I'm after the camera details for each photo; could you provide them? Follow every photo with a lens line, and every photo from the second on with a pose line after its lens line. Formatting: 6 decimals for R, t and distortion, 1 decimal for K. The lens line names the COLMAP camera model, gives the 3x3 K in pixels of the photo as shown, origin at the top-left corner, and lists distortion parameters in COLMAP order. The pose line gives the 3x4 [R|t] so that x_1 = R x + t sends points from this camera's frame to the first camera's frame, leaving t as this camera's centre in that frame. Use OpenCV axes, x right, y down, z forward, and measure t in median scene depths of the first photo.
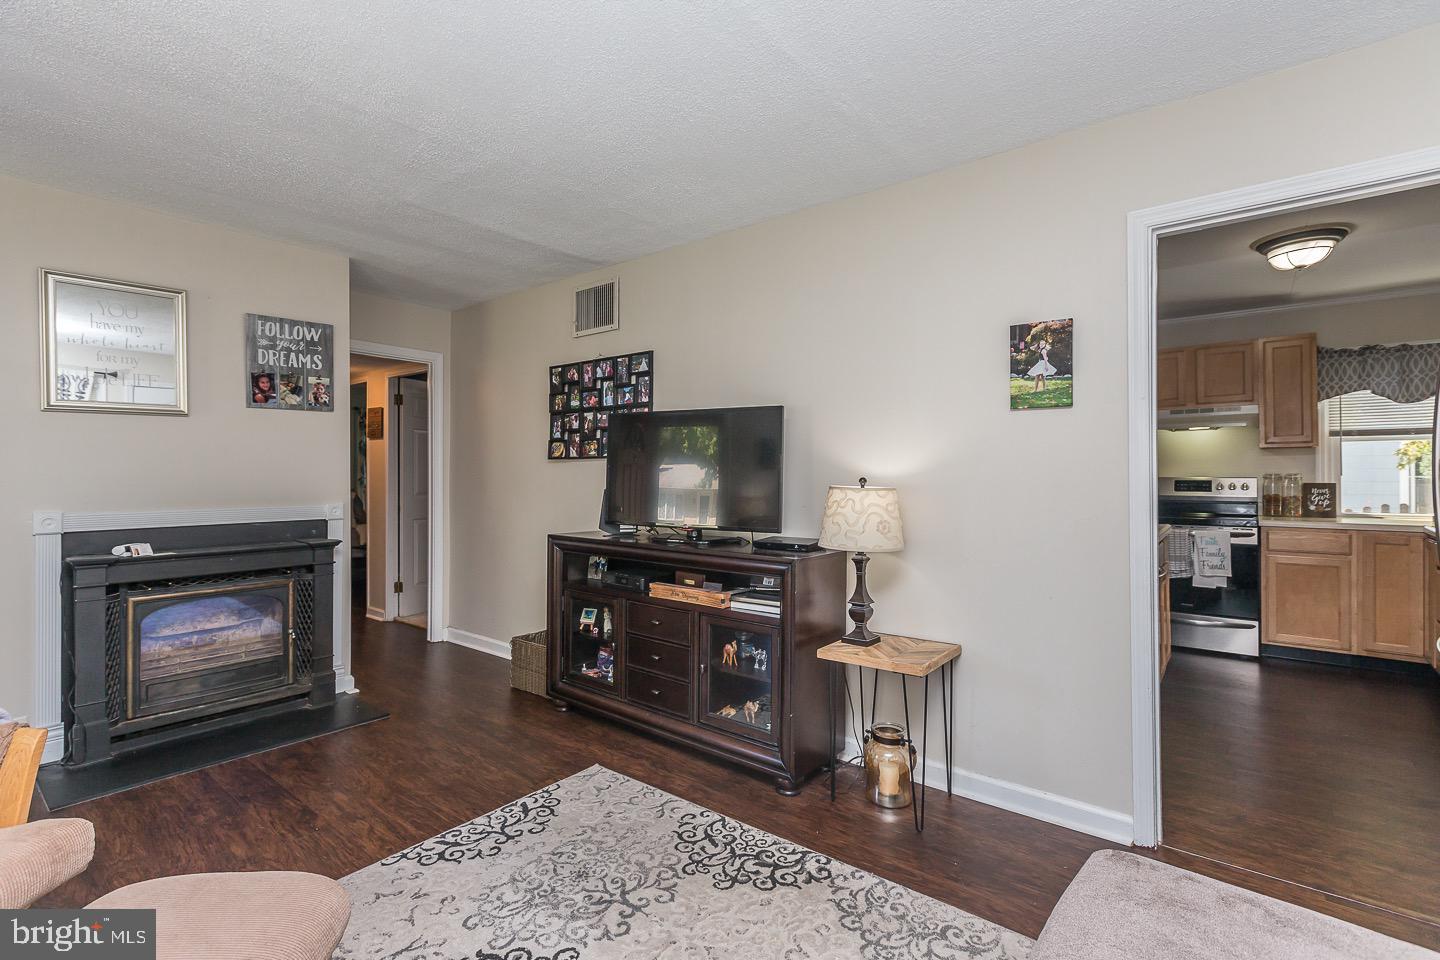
lens RADIAL K [[655.3, 0, 716.5], [0, 655.3, 473.0], [0, 0, 1]] dist [0.000636, 0.001095]
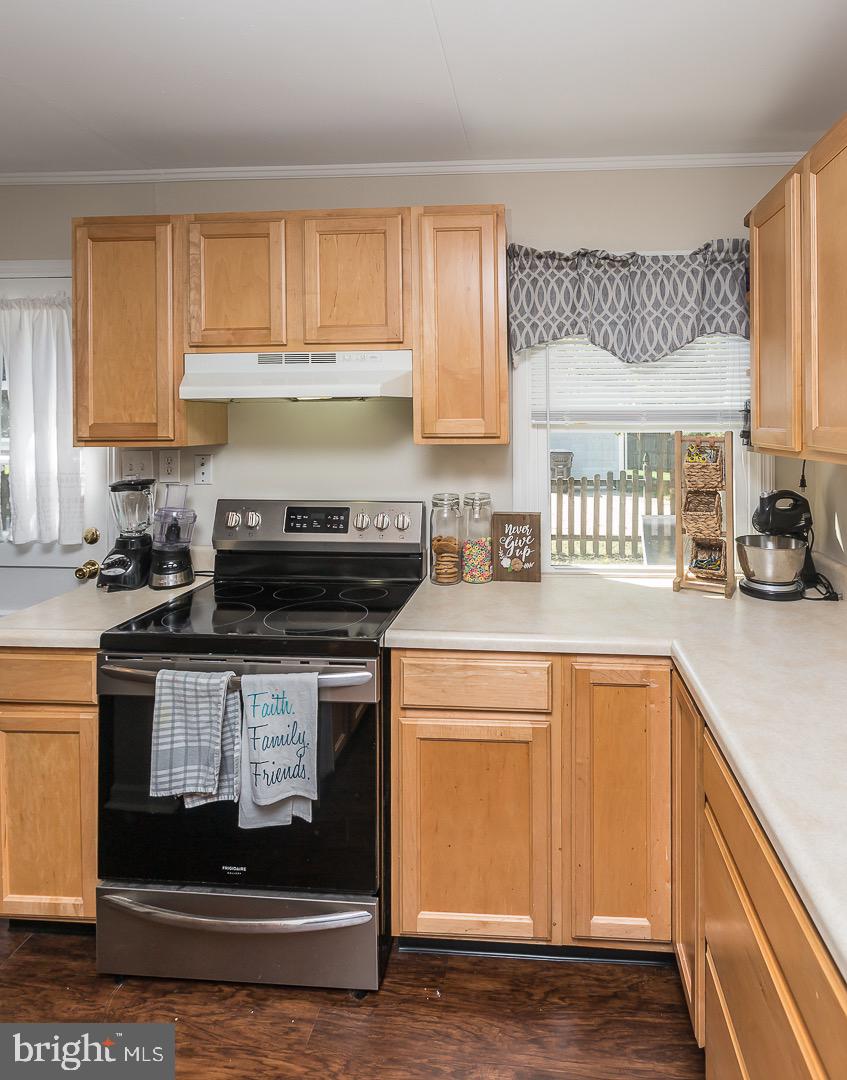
lens RADIAL K [[618.1, 0, 481.7], [0, 618.1, 419.0], [0, 0, 1]] dist [0.000392, 0.000639]
pose [[0.829869, 0.006466, 0.557921, 0.647005], [-0.001004, 0.999949, -0.010096, -0.054236], [-0.557958, 0.007818, 0.829833, 0.635017]]
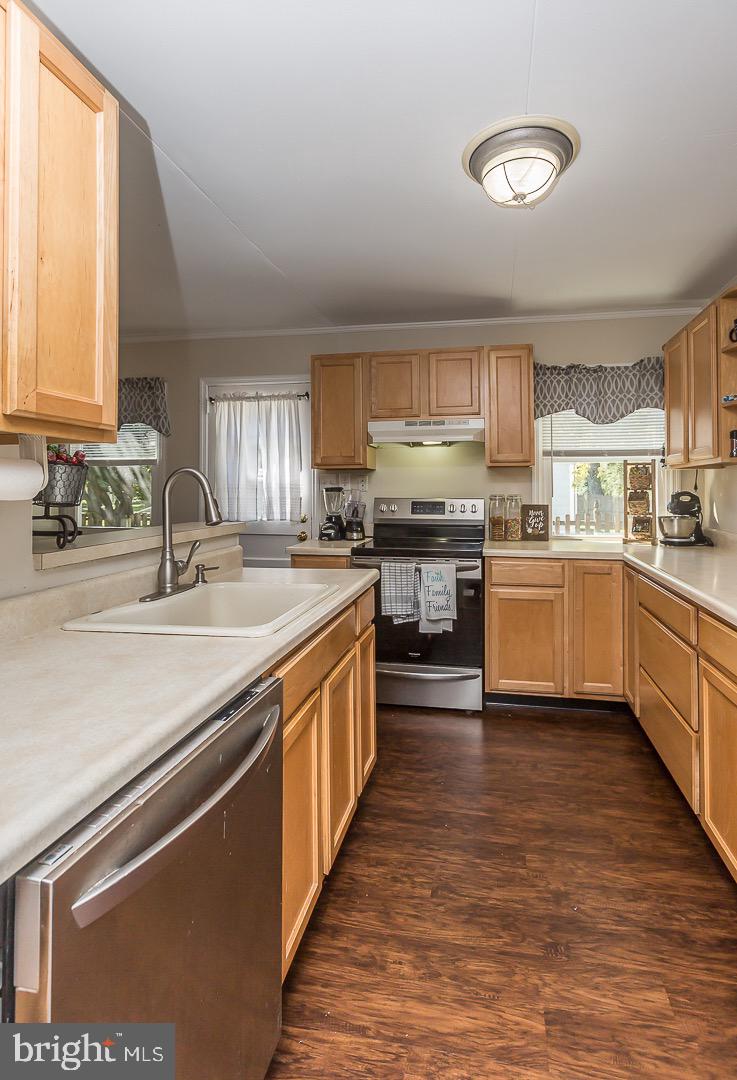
lens RADIAL K [[516.4, 0, 383.2], [0, 516.4, 478.6], [0, 0, 1]] dist [-0.001030, 0.000528]
pose [[0.891831, 0.013743, 0.452160, 0.391018], [-0.005566, 0.999796, -0.019410, -0.006914], [-0.452334, 0.014794, 0.891726, 0.440527]]
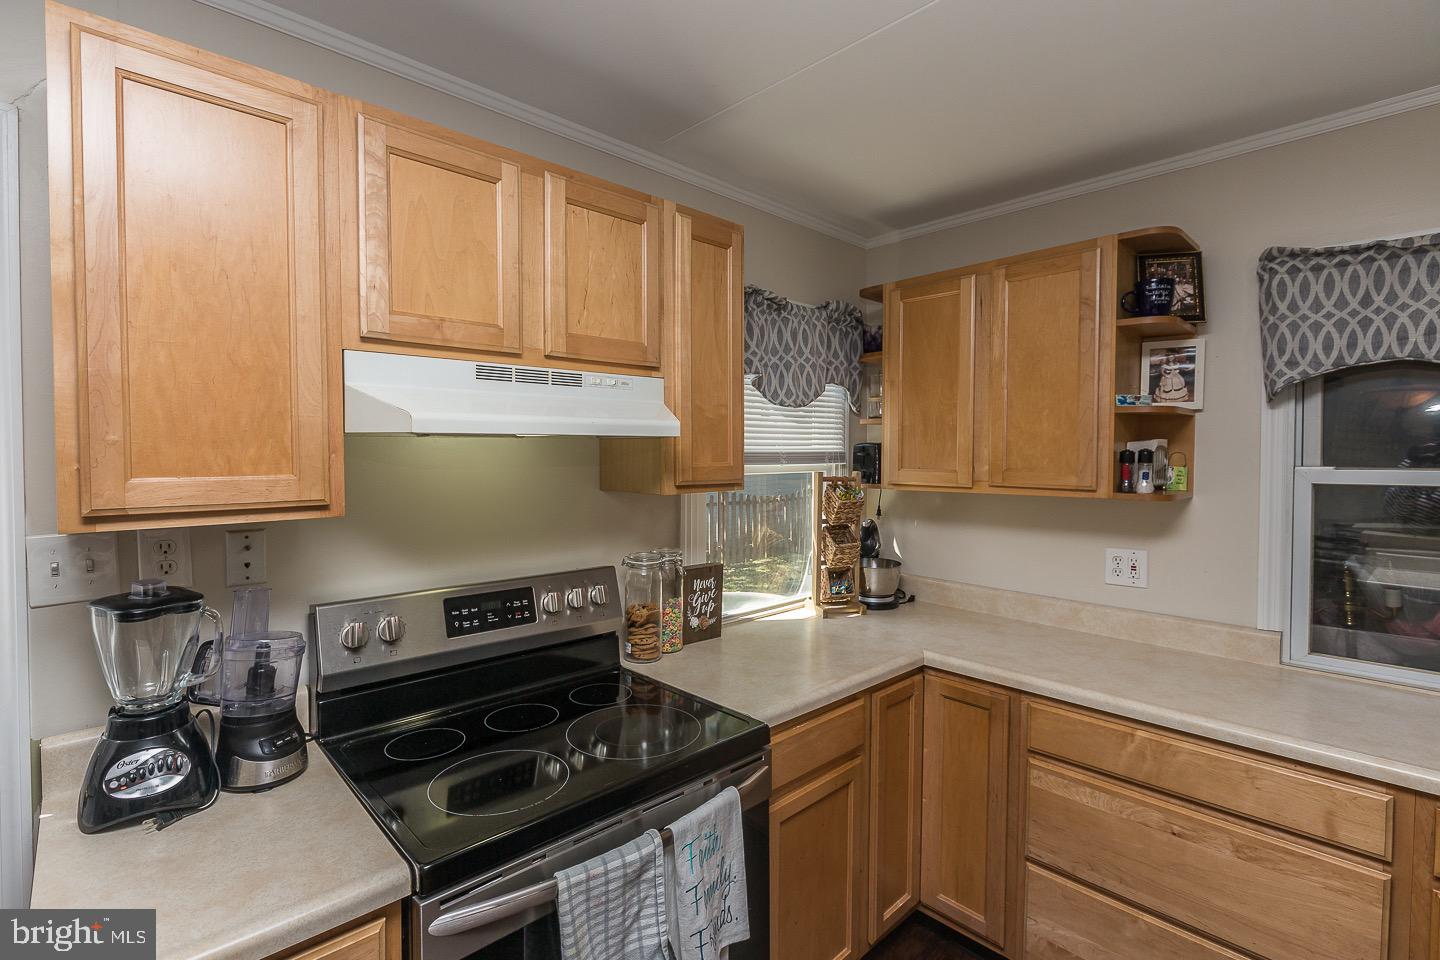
lens RADIAL K [[683.4, 0, 713.8], [0, 683.4, 473.2], [0, 0, 1]] dist [-0.006299, -0.000347]
pose [[0.147794, -0.021890, 0.988776, 0.461632], [0.004139, 0.999760, 0.021515, -0.061660], [-0.989010, 0.000913, 0.147849, 0.946597]]
